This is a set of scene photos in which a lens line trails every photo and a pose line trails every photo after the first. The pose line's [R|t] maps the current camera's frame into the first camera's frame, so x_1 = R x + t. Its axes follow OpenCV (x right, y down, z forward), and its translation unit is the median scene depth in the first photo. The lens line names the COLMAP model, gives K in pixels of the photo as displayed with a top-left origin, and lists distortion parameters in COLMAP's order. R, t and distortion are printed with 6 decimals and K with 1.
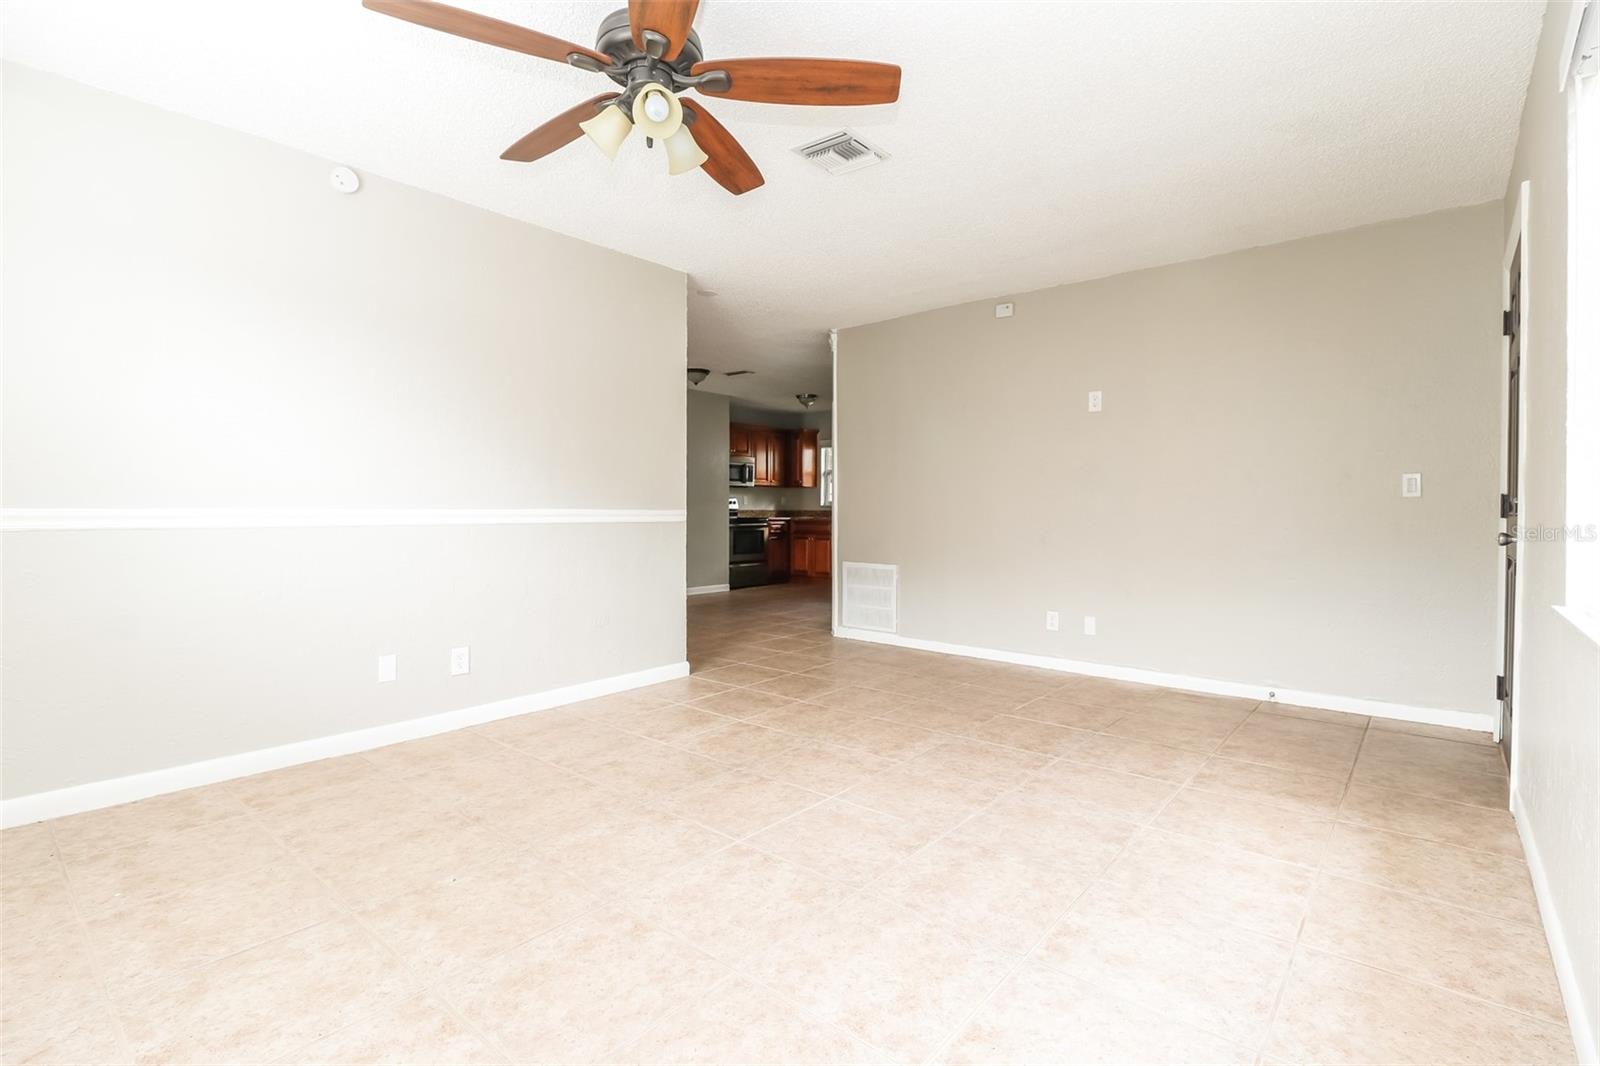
lens RADIAL K [[744.4, 0, 799.3], [0, 744.4, 534.5], [0, 0, 1]] dist [0.000711, -0.005374]
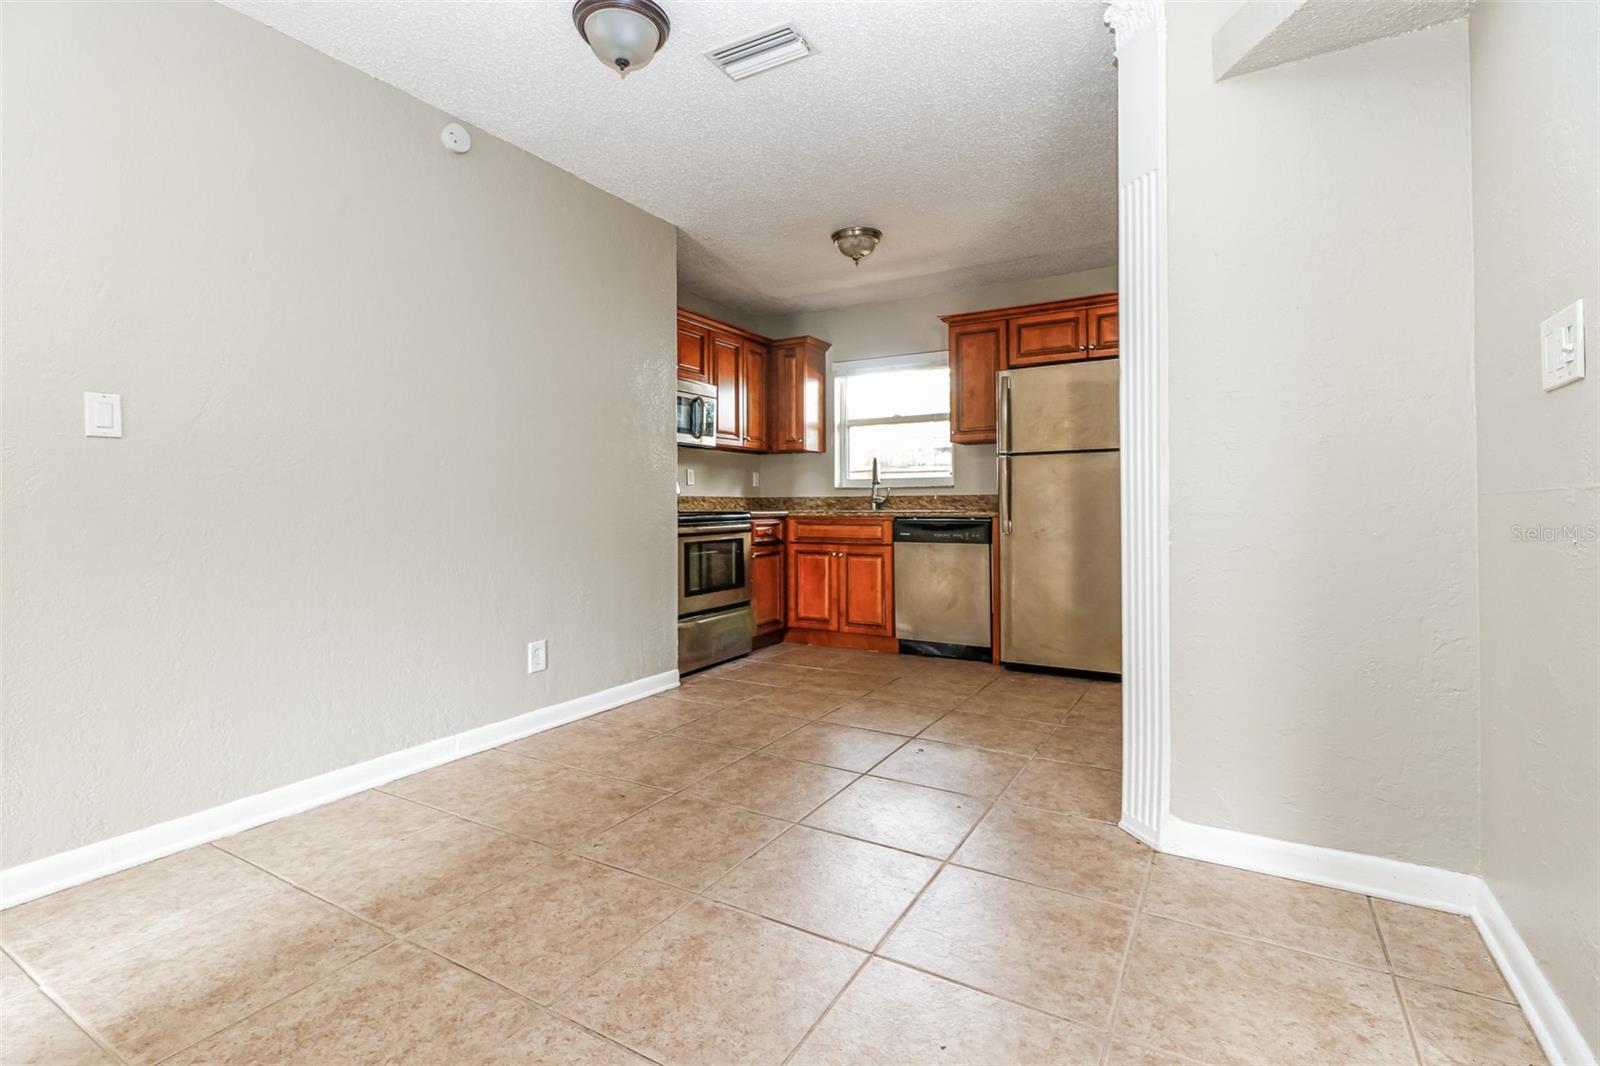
lens RADIAL K [[744.4, 0, 798.5], [0, 744.4, 506.0], [0, 0, 1]] dist [0.000711, -0.005374]
pose [[0.984227, -0.008449, 0.176710, -0.087952], [0.014097, 0.999428, -0.030732, -0.010241], [-0.176350, 0.032738, 0.983783, 0.489000]]
